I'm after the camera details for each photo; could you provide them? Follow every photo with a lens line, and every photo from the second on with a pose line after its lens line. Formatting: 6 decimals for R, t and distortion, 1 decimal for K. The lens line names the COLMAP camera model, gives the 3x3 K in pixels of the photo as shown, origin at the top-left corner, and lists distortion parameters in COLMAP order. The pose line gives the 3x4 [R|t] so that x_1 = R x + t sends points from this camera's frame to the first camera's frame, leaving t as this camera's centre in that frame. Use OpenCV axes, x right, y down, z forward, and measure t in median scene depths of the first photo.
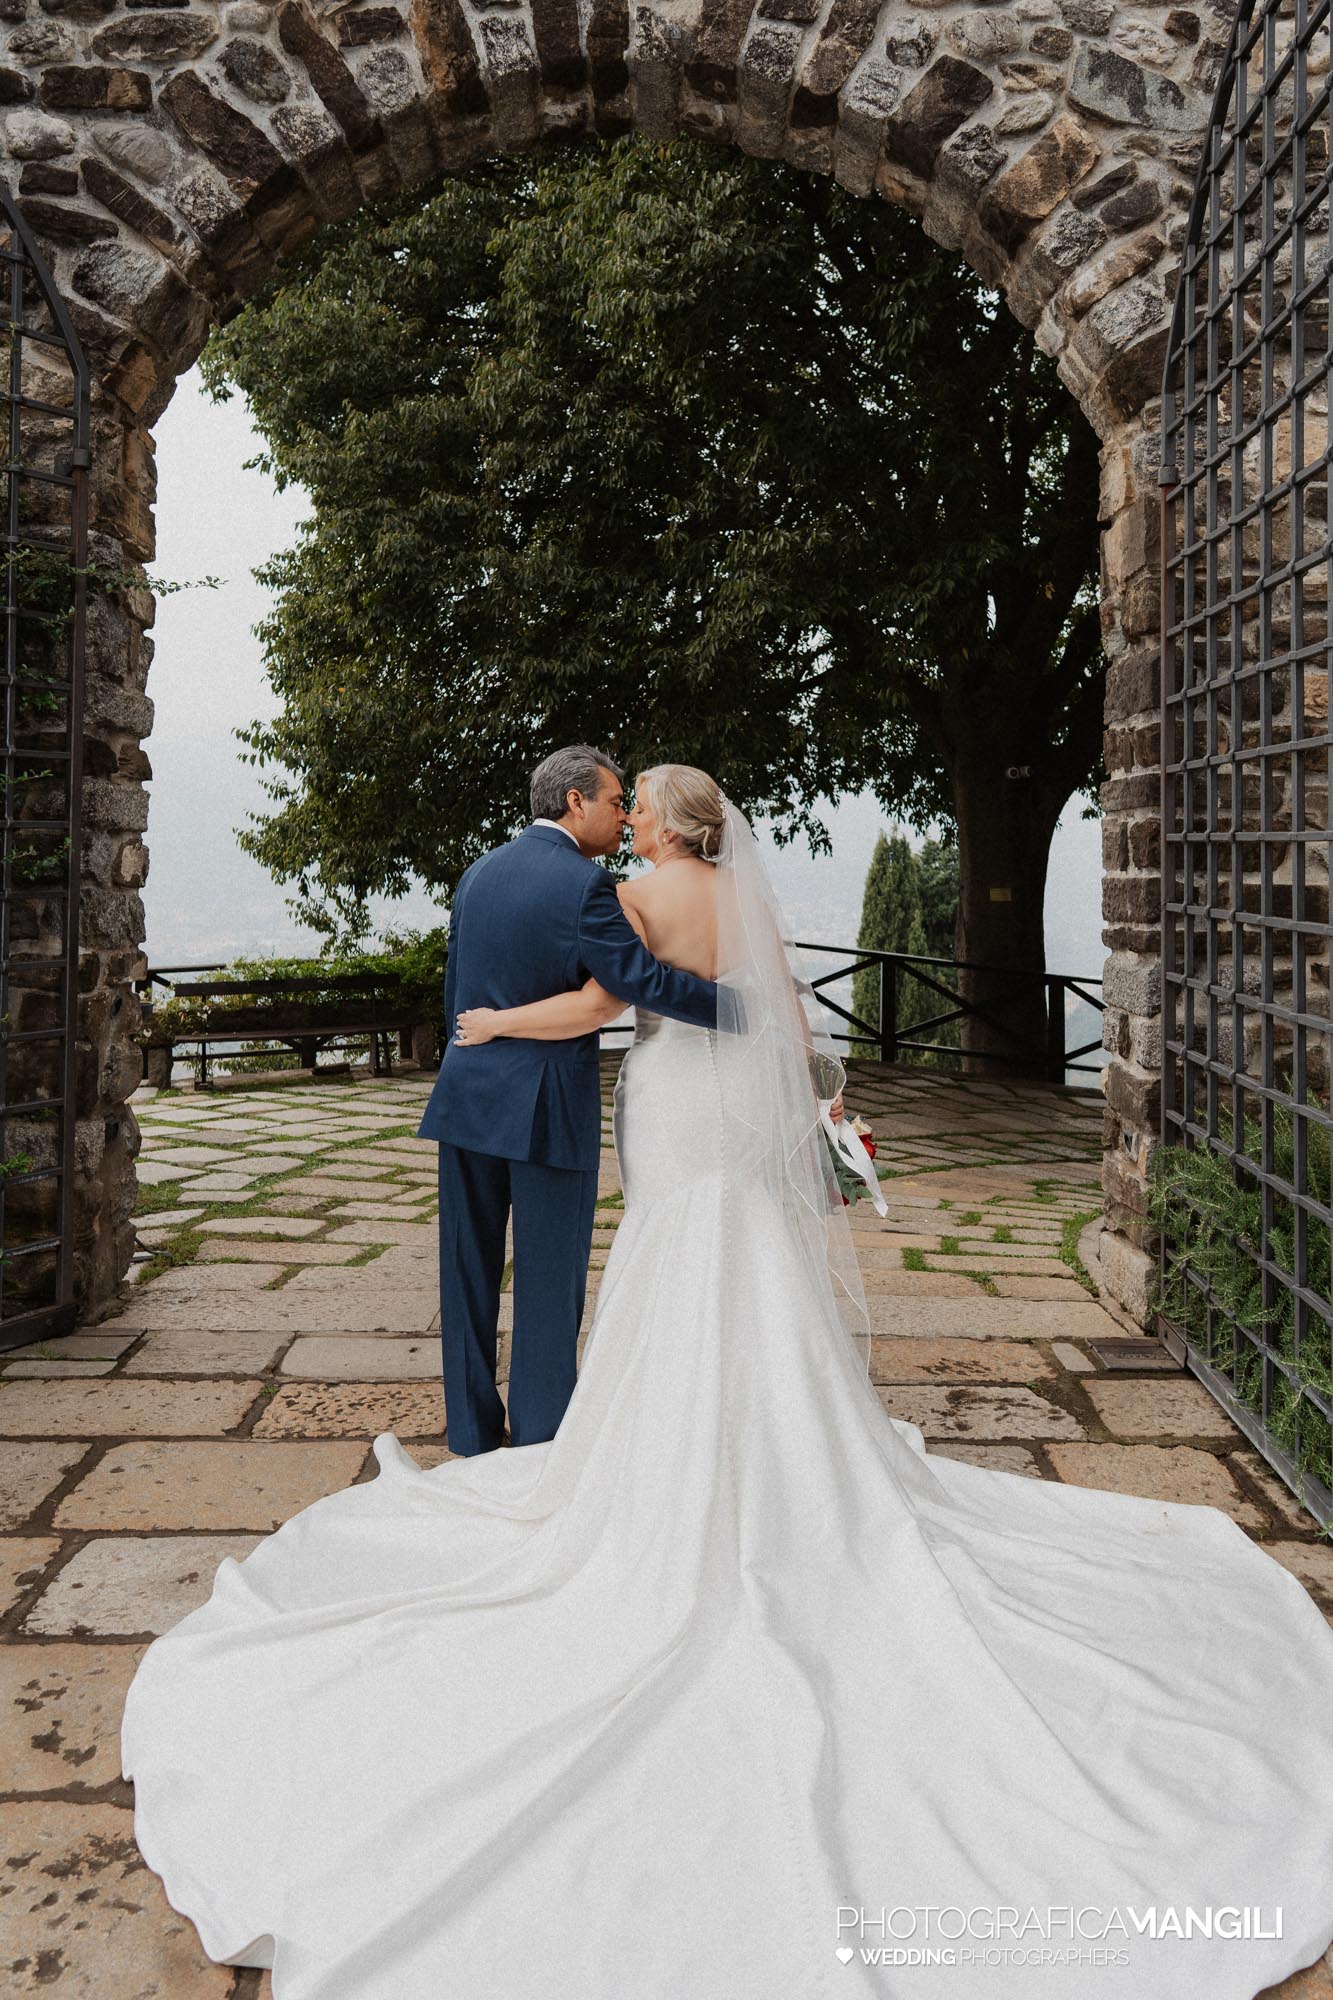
lens RADIAL K [[1351.6, 0, 657.7], [0, 1351.6, 1000.7], [0, 0, 1]] dist [-0.004178, 0.004168]
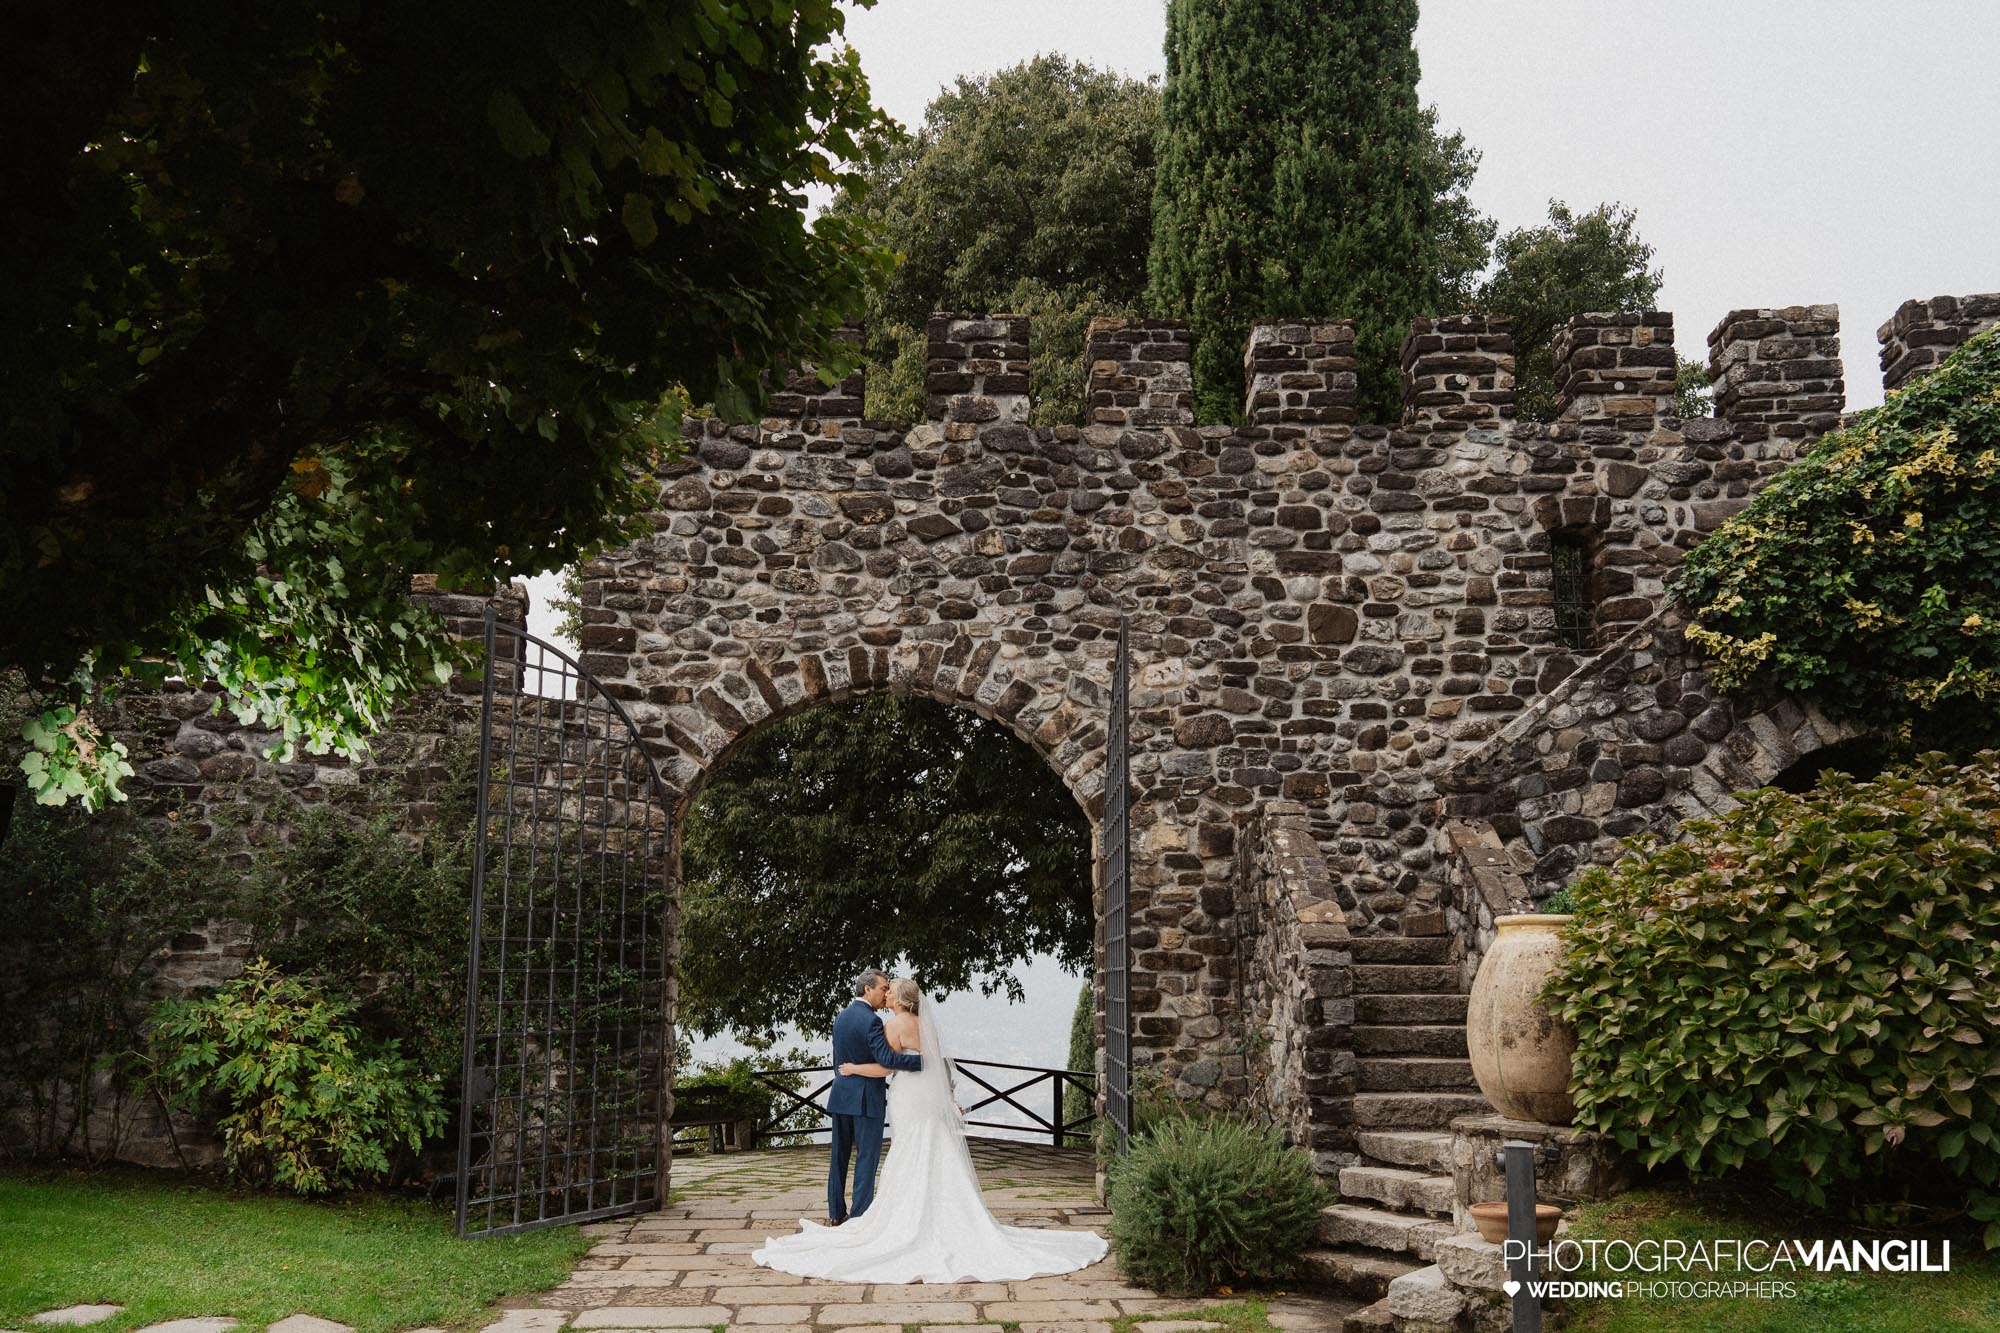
lens RADIAL K [[1351.6, 0, 991.2], [0, 1351.6, 728.0], [0, 0, 1]] dist [-0.004178, 0.004168]
pose [[0.997683, 0.002966, 0.067970, -0.002465], [0.017474, 0.954366, -0.298129, 0.123204], [-0.065752, 0.298626, 0.952102, -1.336289]]
